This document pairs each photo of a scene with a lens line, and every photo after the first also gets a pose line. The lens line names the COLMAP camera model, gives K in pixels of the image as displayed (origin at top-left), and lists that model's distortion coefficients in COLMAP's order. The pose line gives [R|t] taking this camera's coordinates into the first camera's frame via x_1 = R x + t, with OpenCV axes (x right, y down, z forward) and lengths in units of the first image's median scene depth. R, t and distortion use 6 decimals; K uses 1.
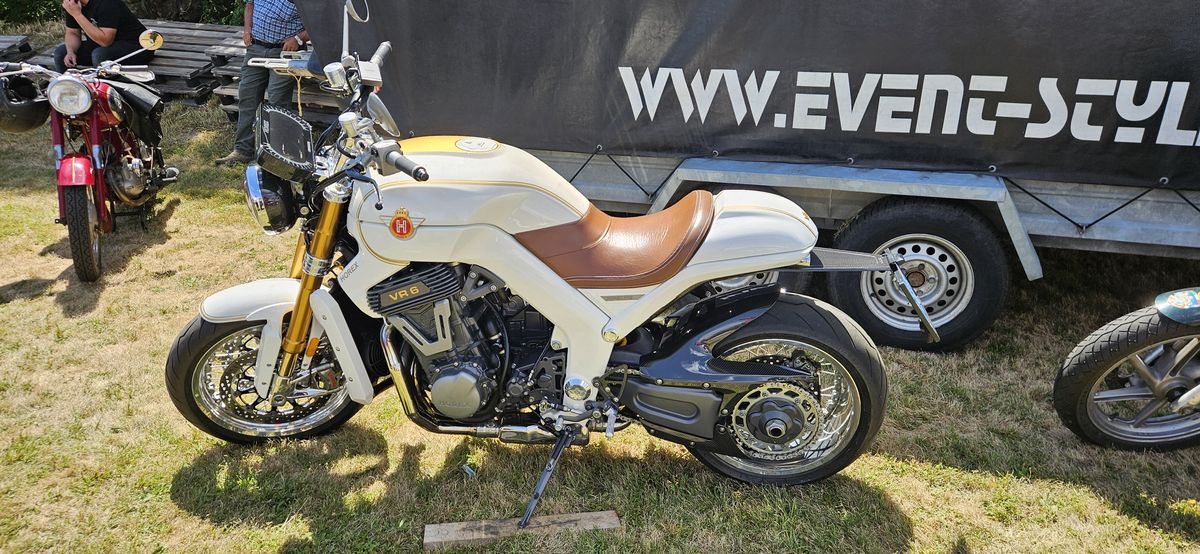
lens RADIAL K [[798.5, 0, 605.2], [0, 798.5, 276.4], [0, 0, 1]] dist [0.035866, -0.042723]
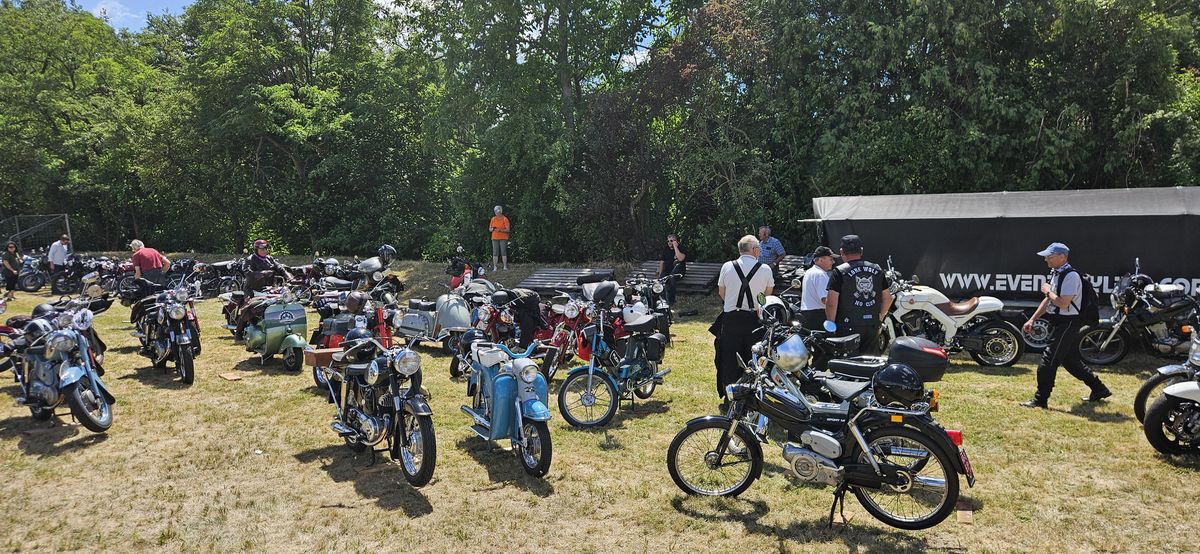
lens RADIAL K [[798.5, 0, 605.2], [0, 798.5, 276.4], [0, 0, 1]] dist [0.035866, -0.042723]
pose [[0.972657, -0.001609, -0.232241, -0.646625], [-0.060430, 0.963779, -0.259764, 0.817689], [0.224247, 0.266696, 0.937330, -2.845030]]
